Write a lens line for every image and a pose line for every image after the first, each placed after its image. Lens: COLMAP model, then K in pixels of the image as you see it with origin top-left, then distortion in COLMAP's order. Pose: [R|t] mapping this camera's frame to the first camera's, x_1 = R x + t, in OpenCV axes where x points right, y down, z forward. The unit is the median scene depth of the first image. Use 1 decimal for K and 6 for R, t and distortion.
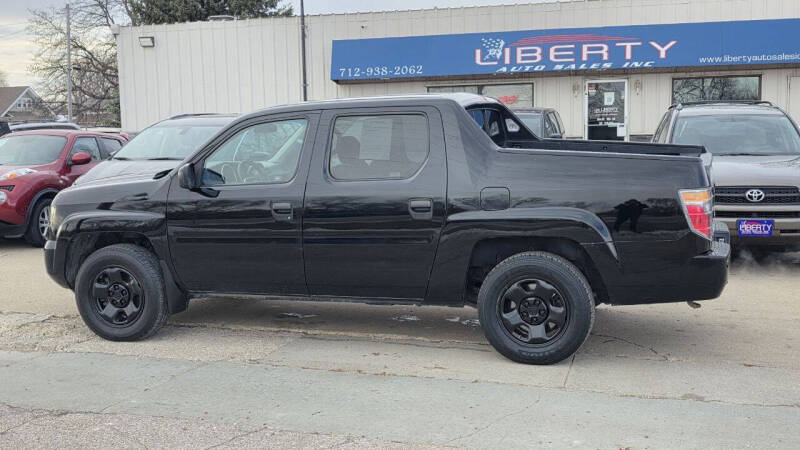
lens RADIAL K [[942.6, 0, 405.6], [0, 942.6, 239.9], [0, 0, 1]] dist [0.118800, -0.252635]
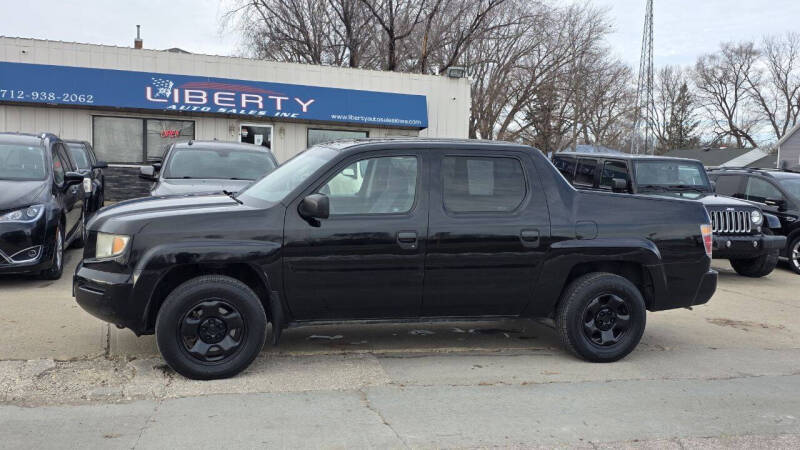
lens RADIAL K [[758.0, 0, 400.0], [0, 758.0, 225.0], [0, 0, 1]] dist [0.120617, -0.192013]
pose [[0.820971, 0.006685, 0.570931, -0.200777], [0.012776, 0.999466, -0.030074, -0.007132], [-0.570828, 0.031984, 0.820447, 0.093493]]
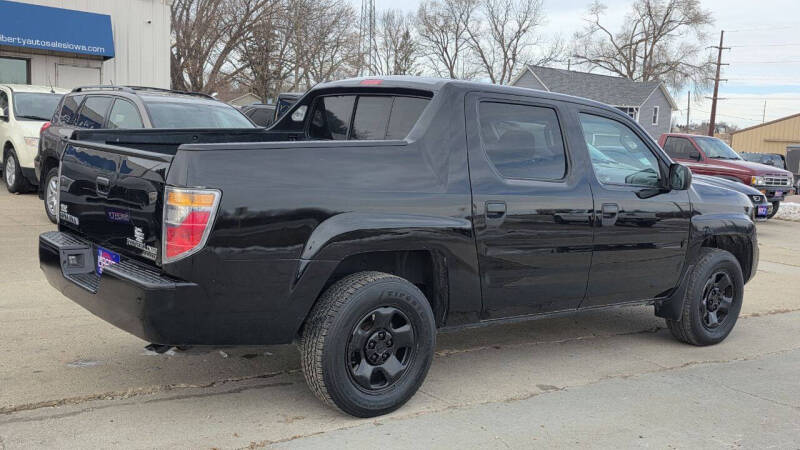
lens RADIAL K [[829.6, 0, 403.3], [0, 829.6, 236.0], [0, 0, 1]] dist [0.108366, -0.159816]
pose [[0.573868, -0.054596, 0.817126, -0.138704], [0.031747, 0.998508, 0.044419, -0.012187], [-0.818333, 0.000450, 0.574745, 0.158875]]
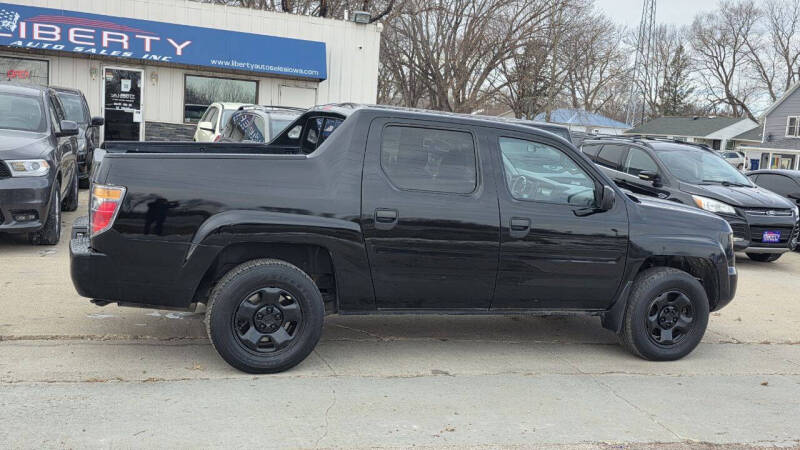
lens RADIAL K [[829.6, 0, 403.3], [0, 829.6, 236.0], [0, 0, 1]] dist [0.108366, -0.159816]
pose [[0.806746, 0.002108, 0.590894, -0.093931], [-0.020159, 0.999510, 0.023958, -0.008495], [-0.590554, -0.031240, 0.806393, 0.048849]]
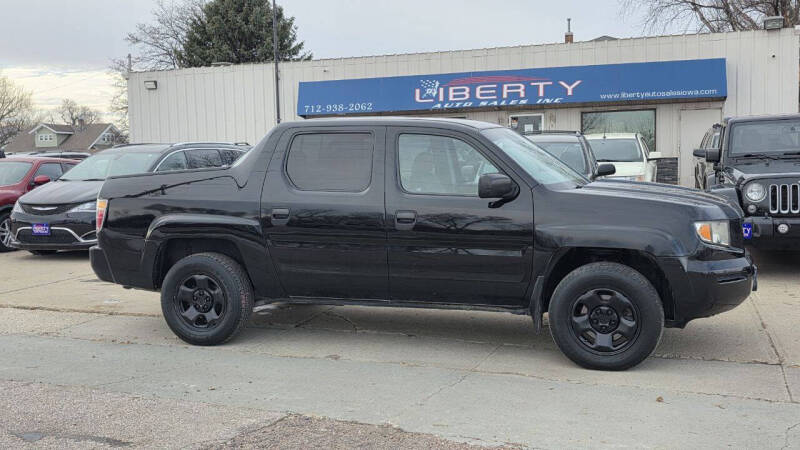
lens RADIAL K [[829.6, 0, 403.3], [0, 829.6, 236.0], [0, 0, 1]] dist [0.108366, -0.159816]
pose [[0.998324, 0.001249, -0.057860, 0.121865], [-0.002599, 0.999726, -0.023264, 0.006772], [0.057815, 0.023375, 0.998054, -0.034504]]
